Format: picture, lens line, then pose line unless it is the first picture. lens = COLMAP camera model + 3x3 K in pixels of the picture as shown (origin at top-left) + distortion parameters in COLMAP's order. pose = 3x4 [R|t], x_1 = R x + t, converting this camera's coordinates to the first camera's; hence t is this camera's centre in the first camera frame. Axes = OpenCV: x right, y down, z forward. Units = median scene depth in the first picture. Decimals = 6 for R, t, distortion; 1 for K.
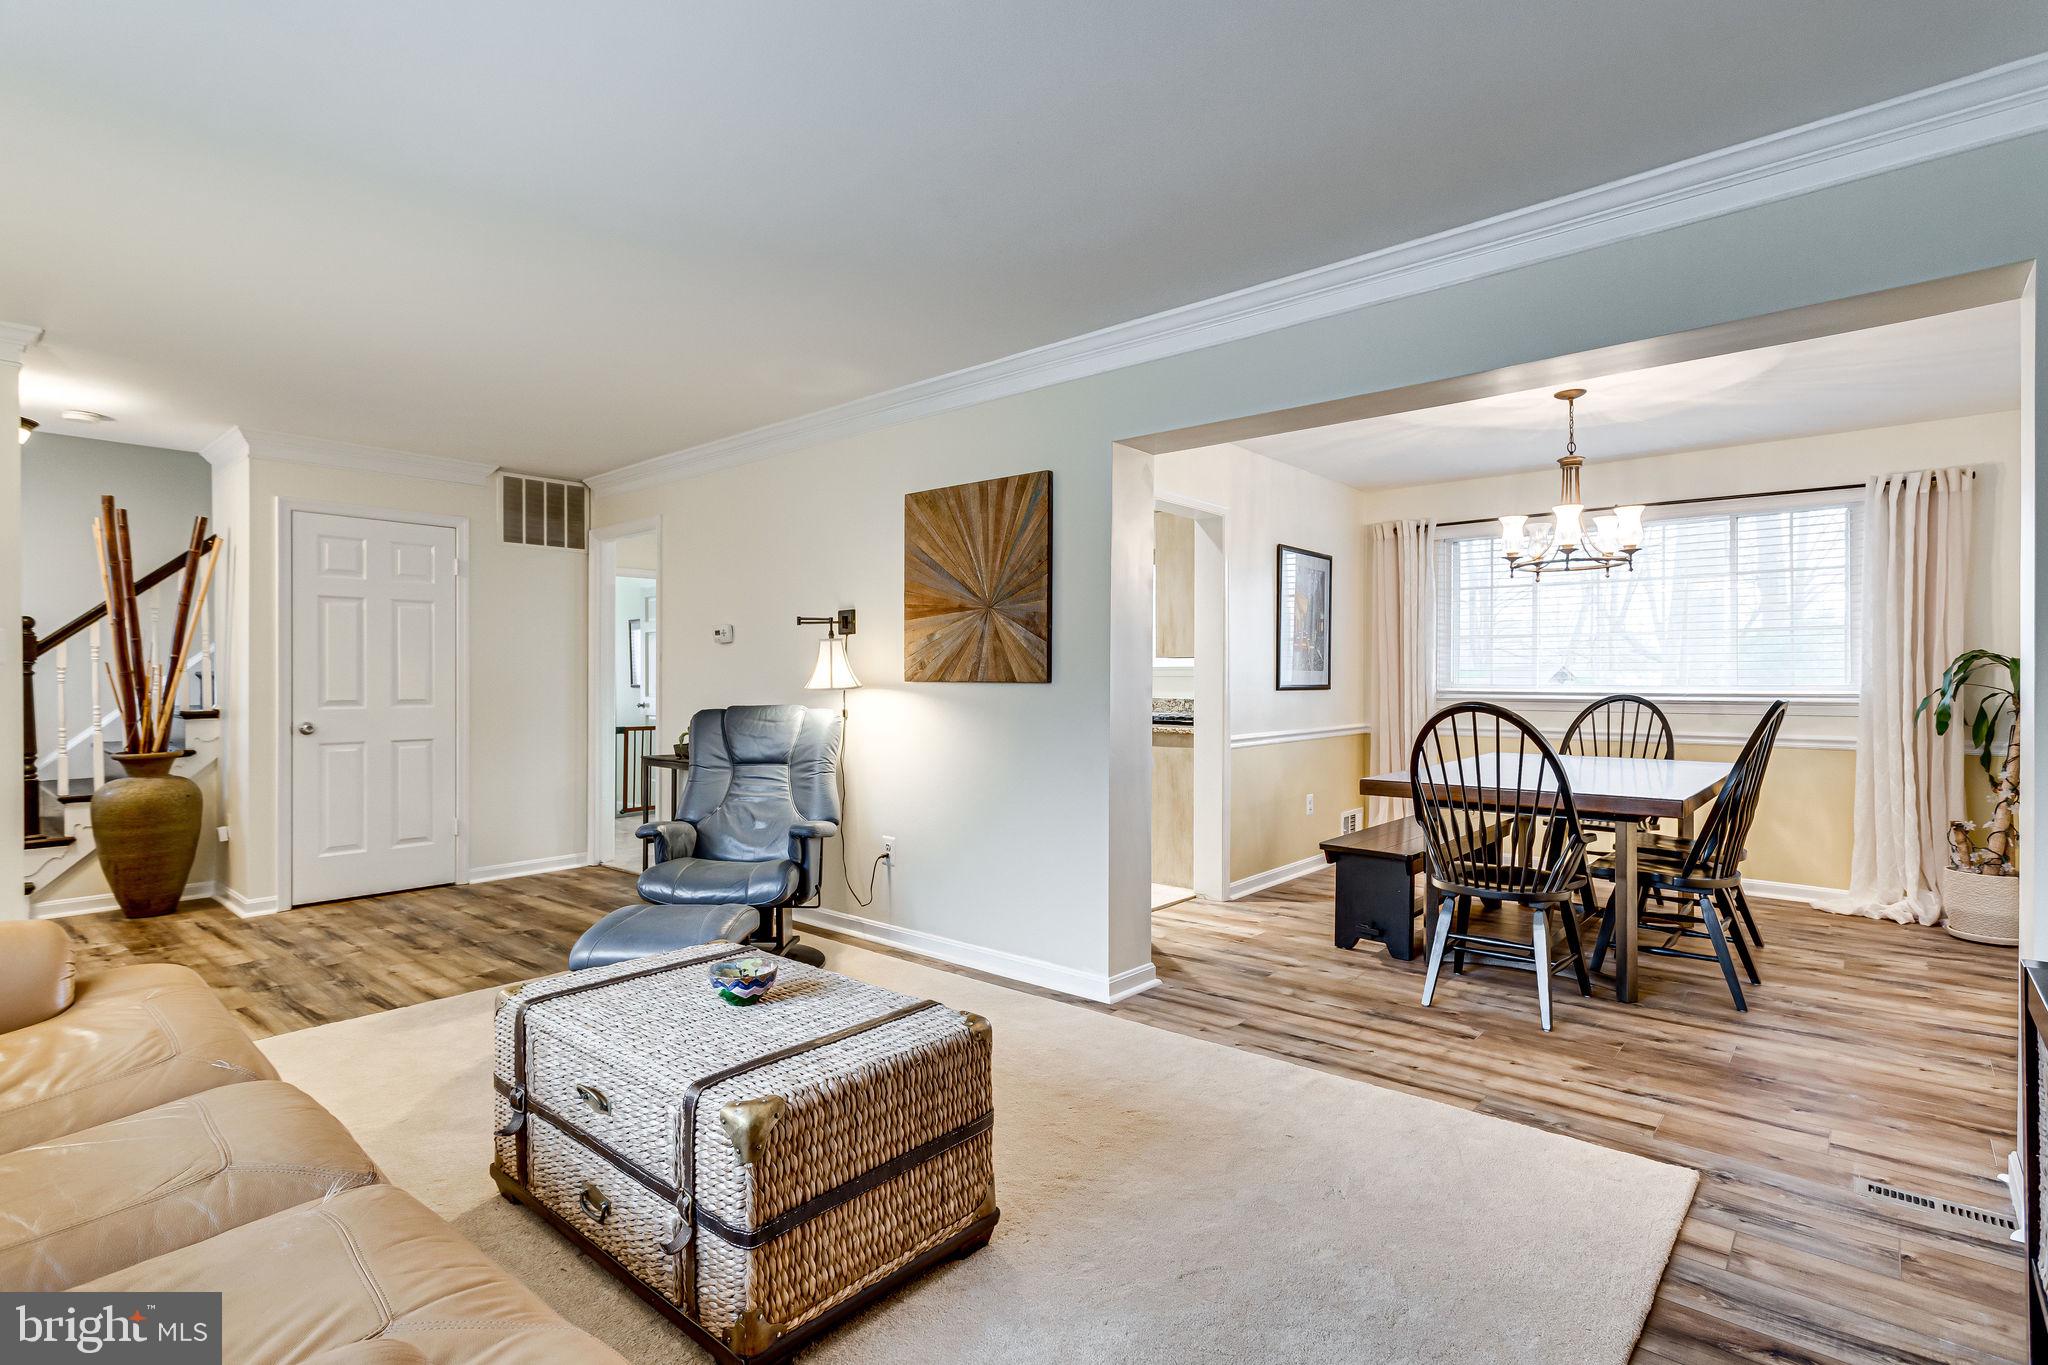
lens RADIAL K [[986.0, 0, 1069.6], [0, 986.0, 677.1], [0, 0, 1]] dist [-0.000906, 0.000947]
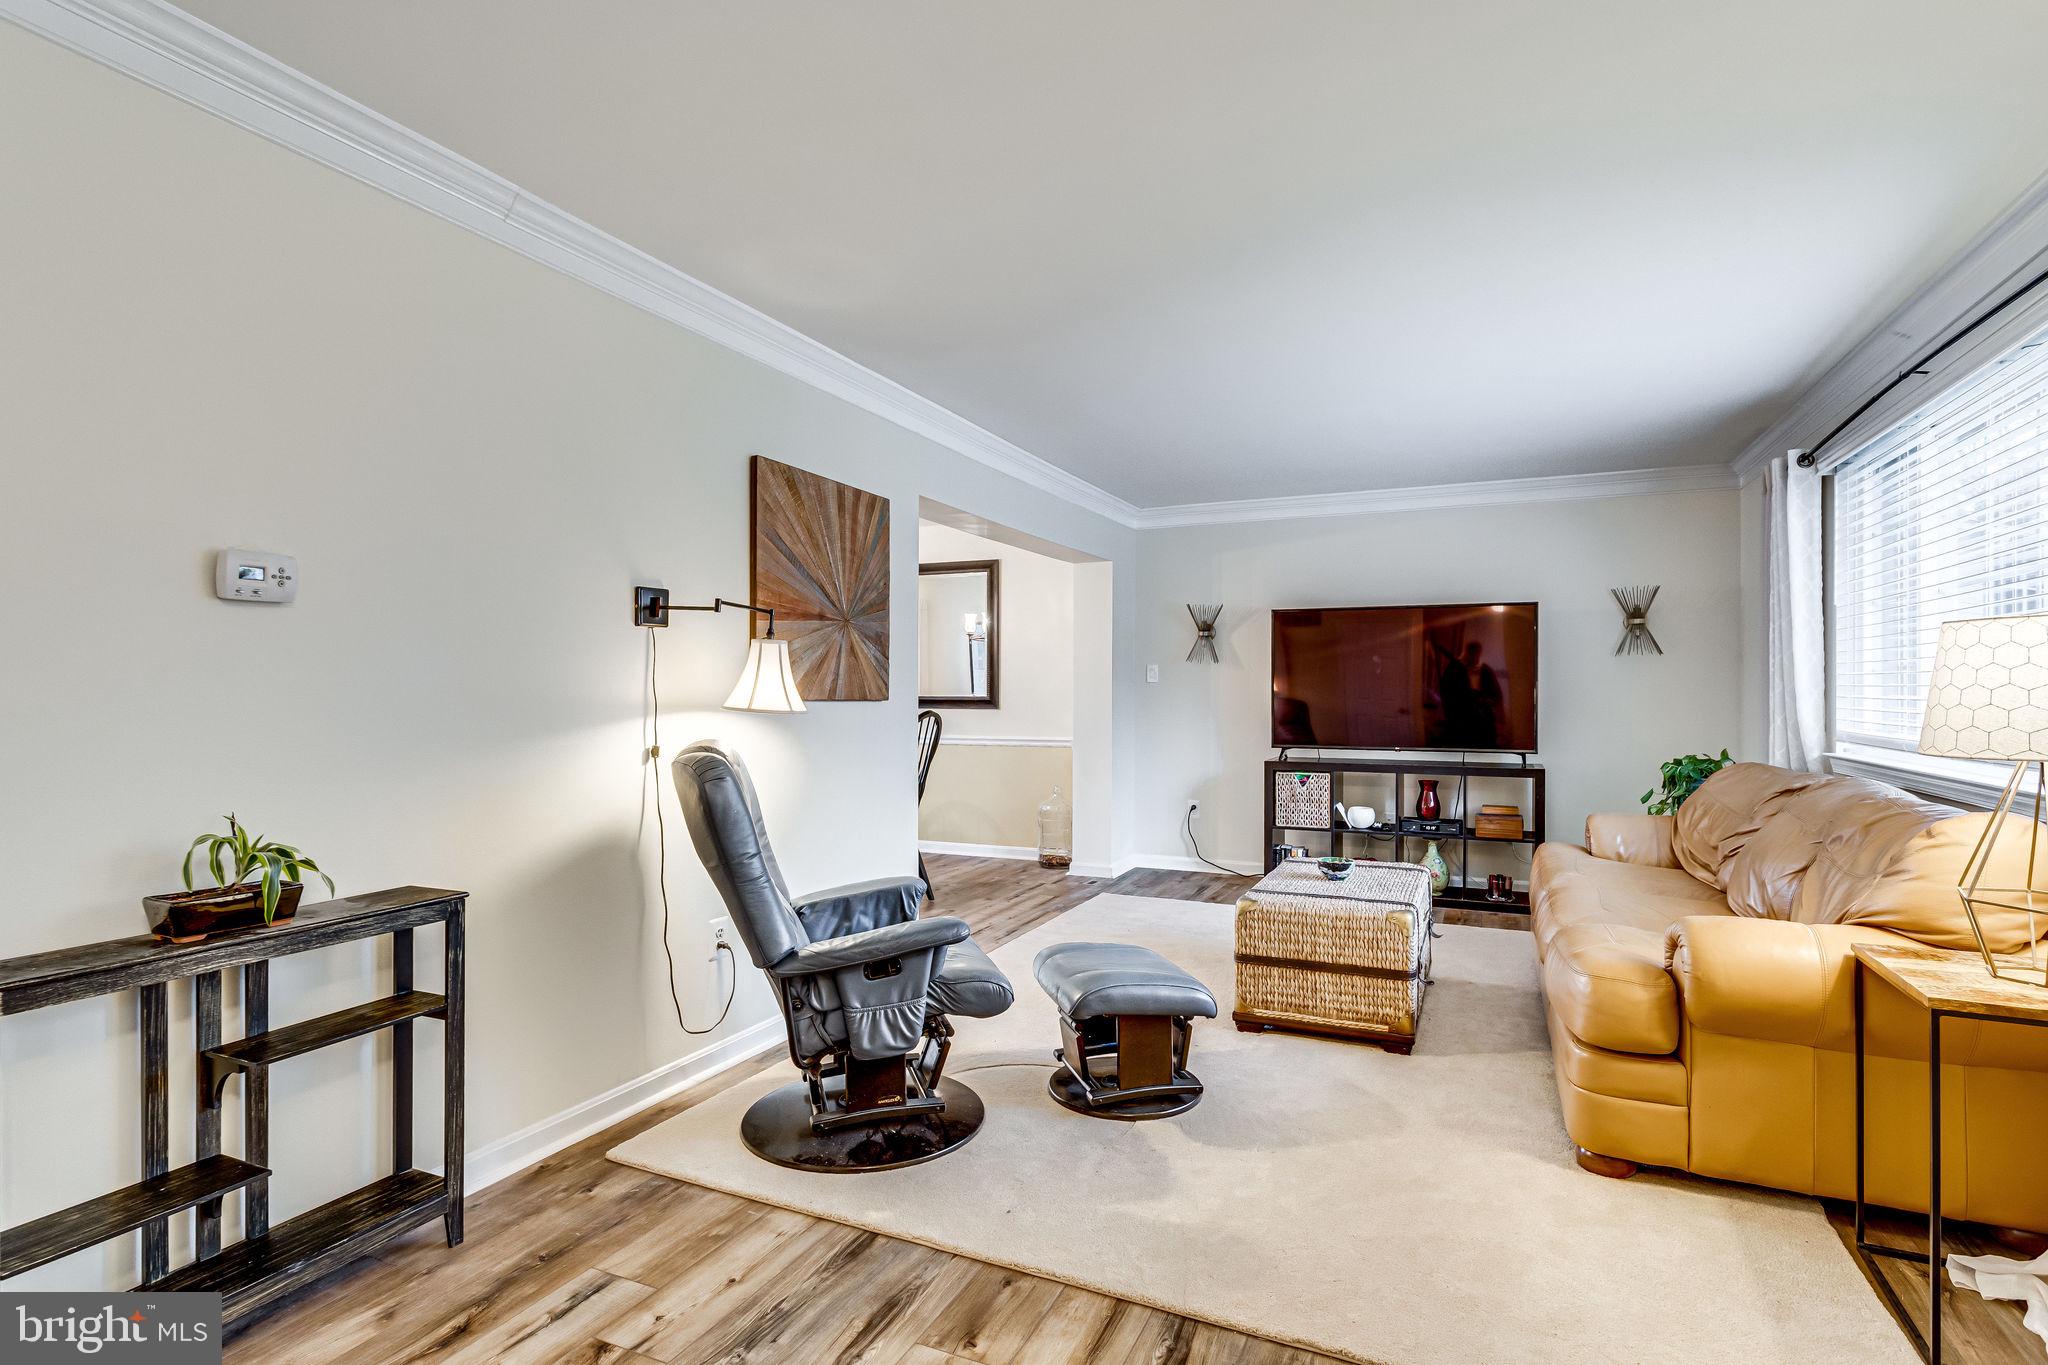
lens RADIAL K [[986.0, 0, 1029.6], [0, 986.0, 690.6], [0, 0, 1]] dist [-0.000906, 0.000947]
pose [[-0.248057, 0.005014, 0.968732, -1.024973], [-0.002662, 0.999979, -0.005858, 0.000622], [-0.968742, -0.004032, -0.248038, 1.056814]]
